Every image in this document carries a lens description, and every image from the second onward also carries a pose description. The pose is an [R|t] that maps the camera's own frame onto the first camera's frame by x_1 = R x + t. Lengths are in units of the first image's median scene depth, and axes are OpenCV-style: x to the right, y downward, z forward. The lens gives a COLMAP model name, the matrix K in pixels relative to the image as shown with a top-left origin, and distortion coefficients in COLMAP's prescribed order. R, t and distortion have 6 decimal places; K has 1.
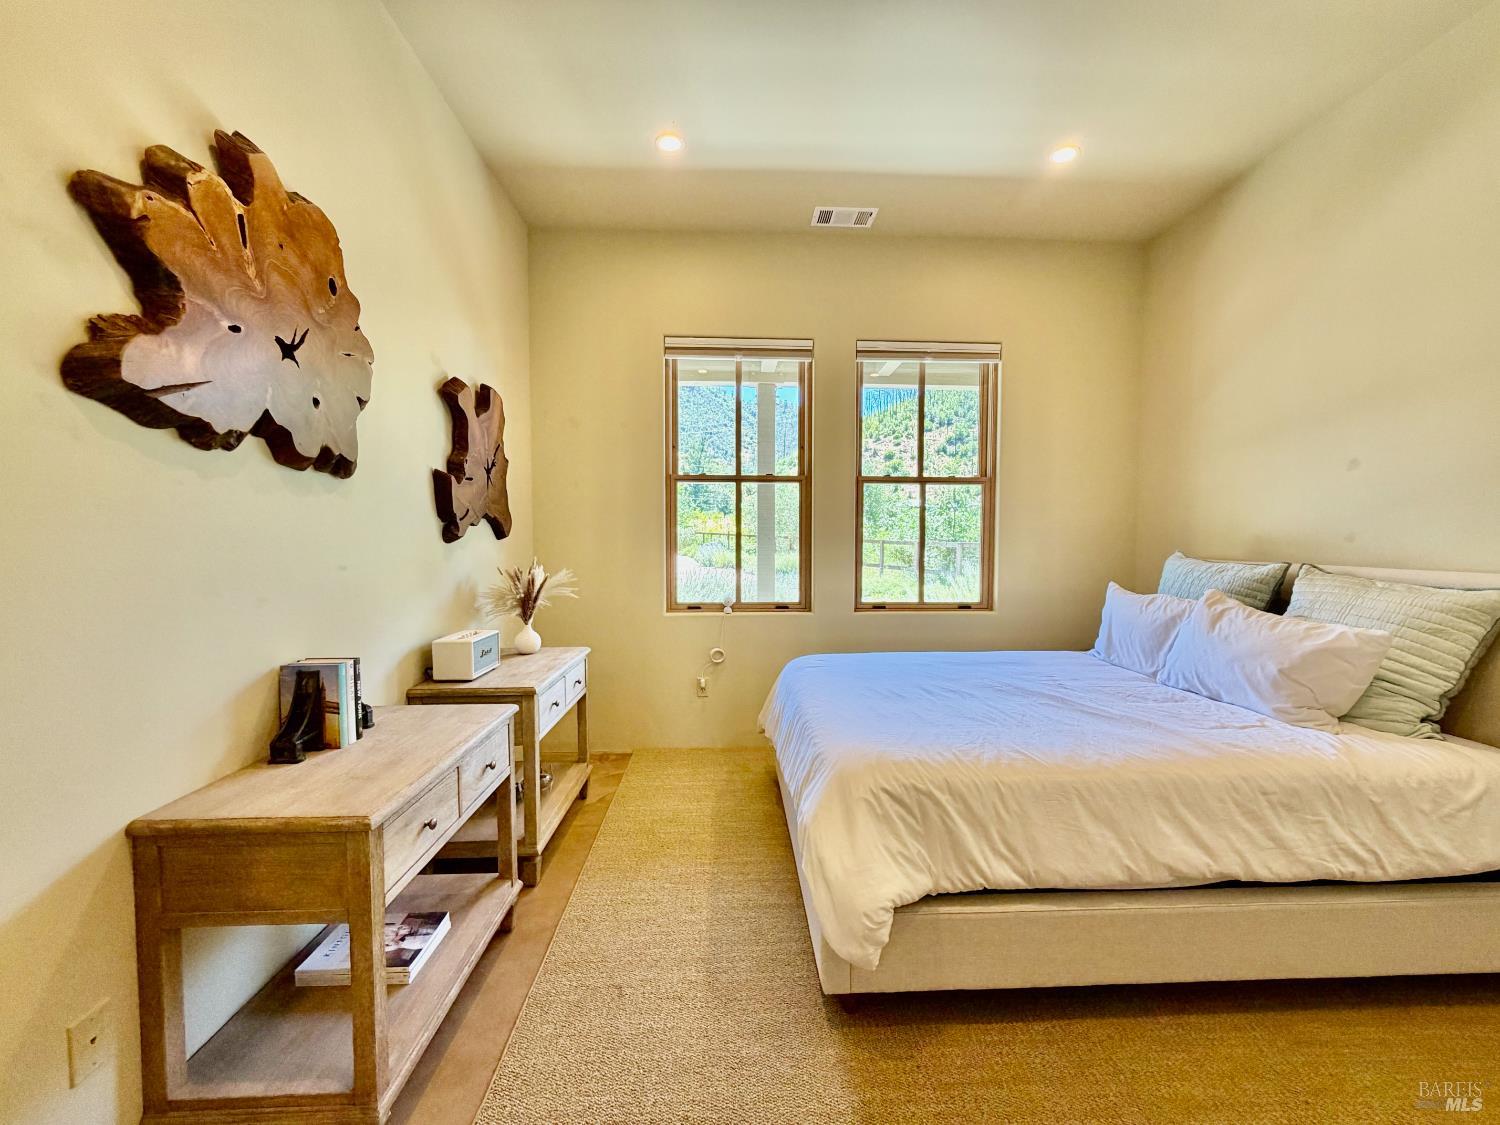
lens RADIAL K [[601.0, 0, 735.6], [0, 601.0, 557.7], [0, 0, 1]] dist [0.022167, 0.000105]
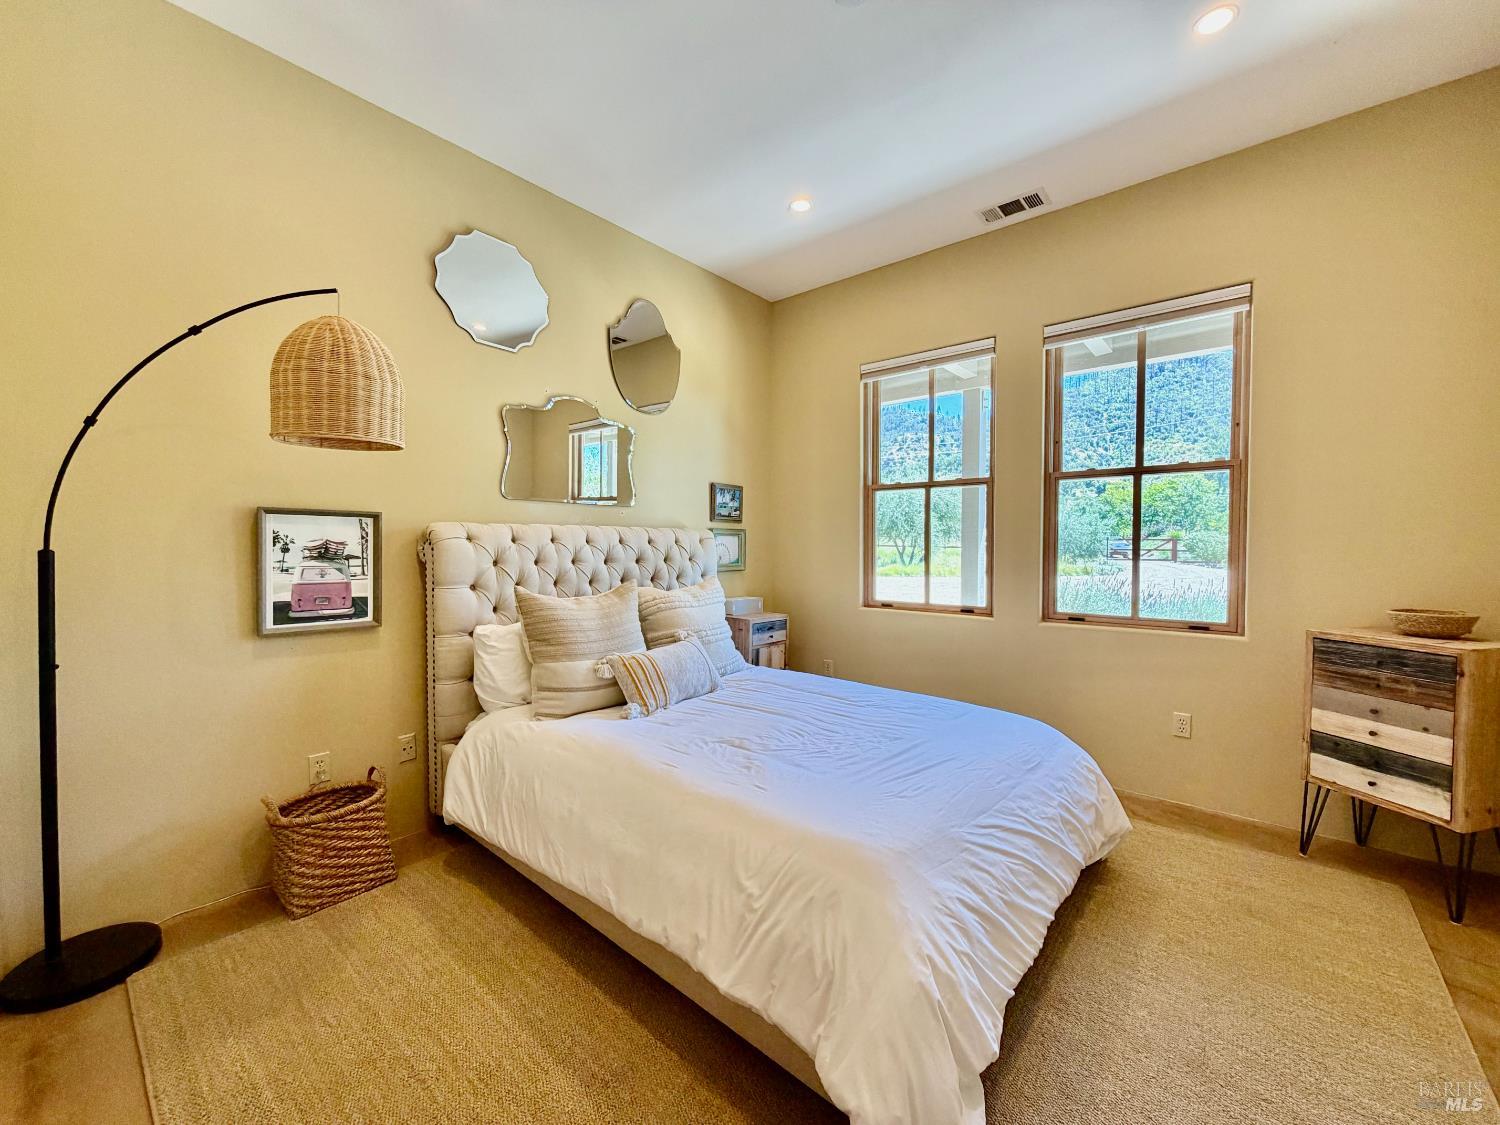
lens RADIAL K [[601.0, 0, 756.0], [0, 601.0, 551.1], [0, 0, 1]] dist [0.022167, 0.000105]
pose [[0.749359, 0.004598, -0.662148, 0.468371], [-0.016658, 0.999790, -0.011909, 0.001202], [0.661954, 0.019955, 0.749279, 0.022746]]
